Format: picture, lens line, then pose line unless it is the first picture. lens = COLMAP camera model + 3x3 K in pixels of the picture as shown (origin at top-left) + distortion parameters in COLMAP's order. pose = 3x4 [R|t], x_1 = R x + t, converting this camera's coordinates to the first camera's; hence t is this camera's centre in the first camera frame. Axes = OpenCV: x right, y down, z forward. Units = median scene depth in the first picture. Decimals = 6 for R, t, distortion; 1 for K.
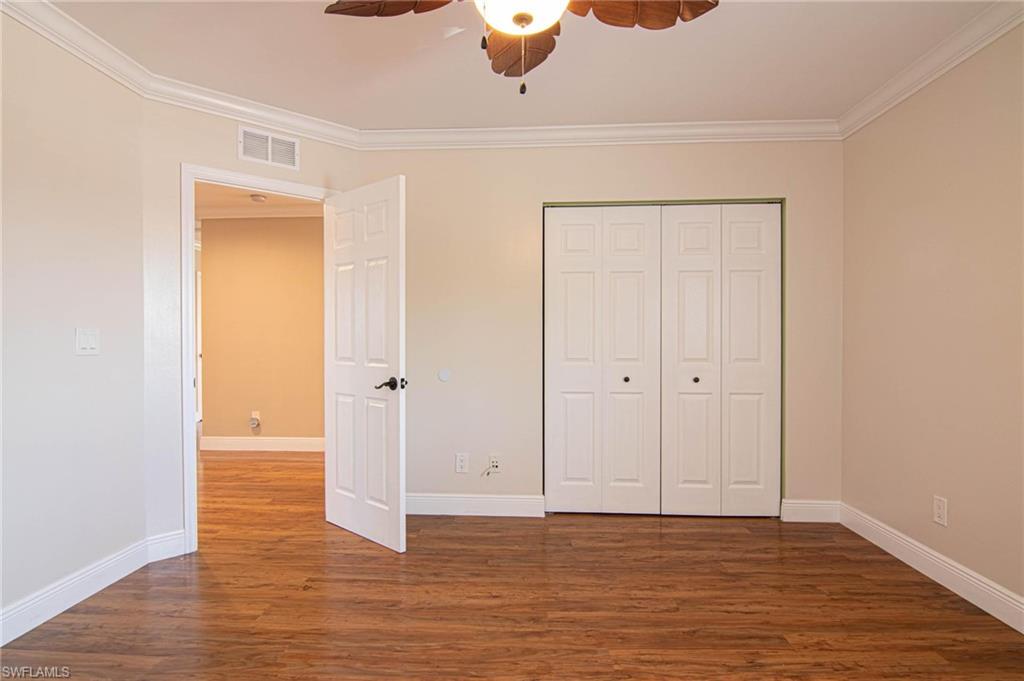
lens RADIAL K [[525.3, 0, 501.8], [0, 525.3, 341.7], [0, 0, 1]] dist [-0.010076, -0.009021]
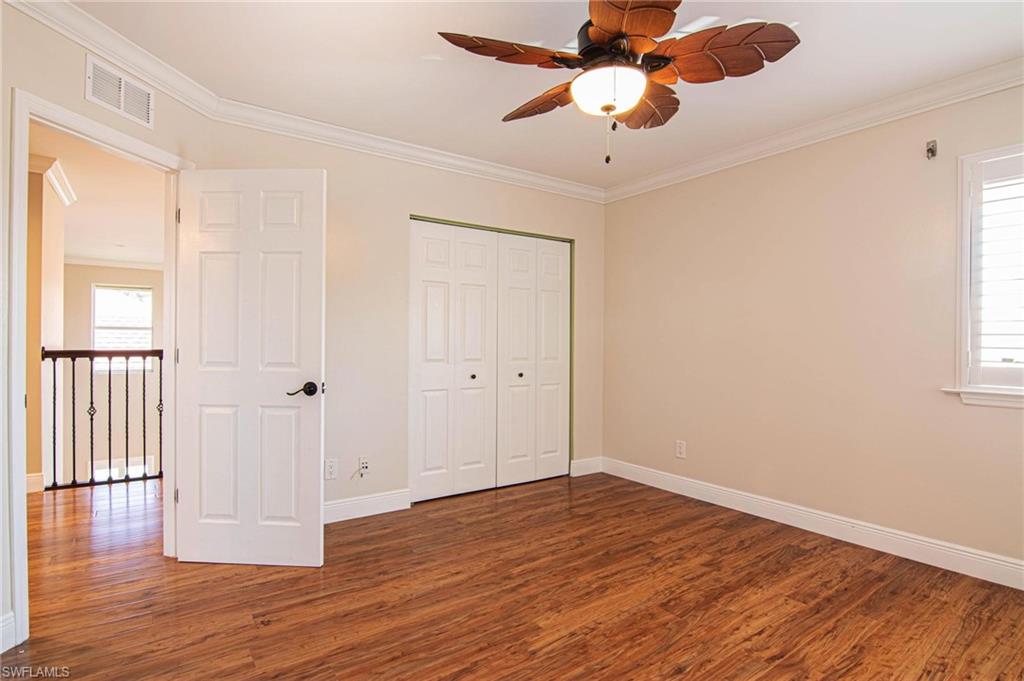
lens RADIAL K [[525.3, 0, 503.0], [0, 525.3, 338.5], [0, 0, 1]] dist [-0.010076, -0.009021]
pose [[0.782101, 0.009963, 0.623072, -0.525410], [-0.006010, 0.999946, -0.008446, -0.004151], [-0.623122, 0.002861, 0.782119, 0.051683]]
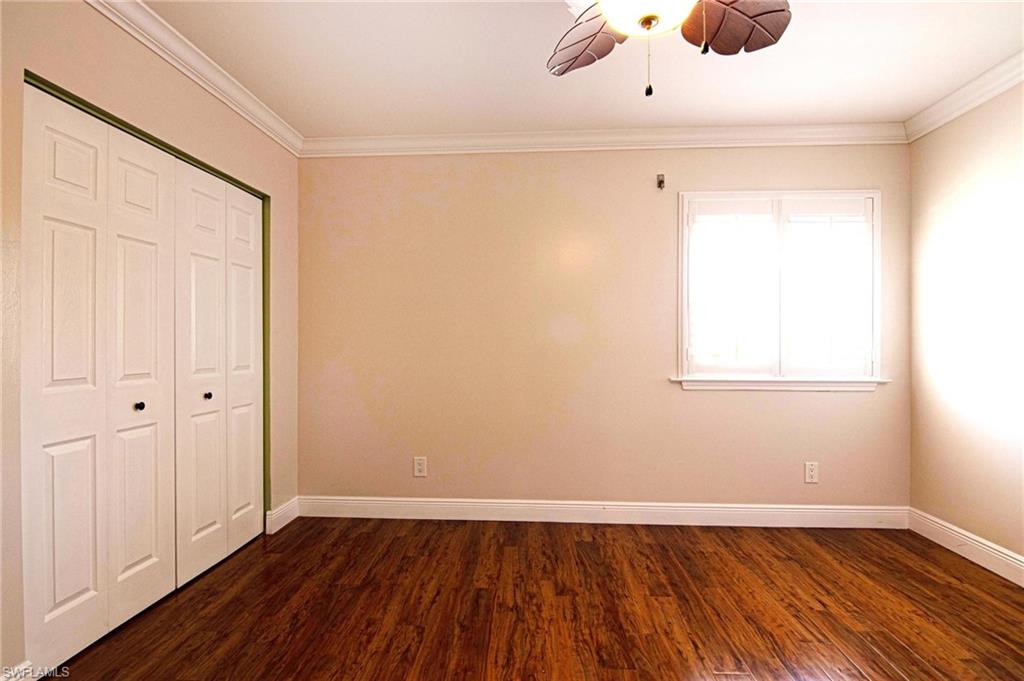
lens RADIAL K [[525.3, 0, 507.4], [0, 525.3, 344.2], [0, 0, 1]] dist [-0.010076, -0.009021]
pose [[-0.002180, -0.000759, 0.999997, -0.483258], [0.001876, 0.999998, 0.000763, -0.004728], [-0.999996, 0.001878, -0.002179, 0.653557]]
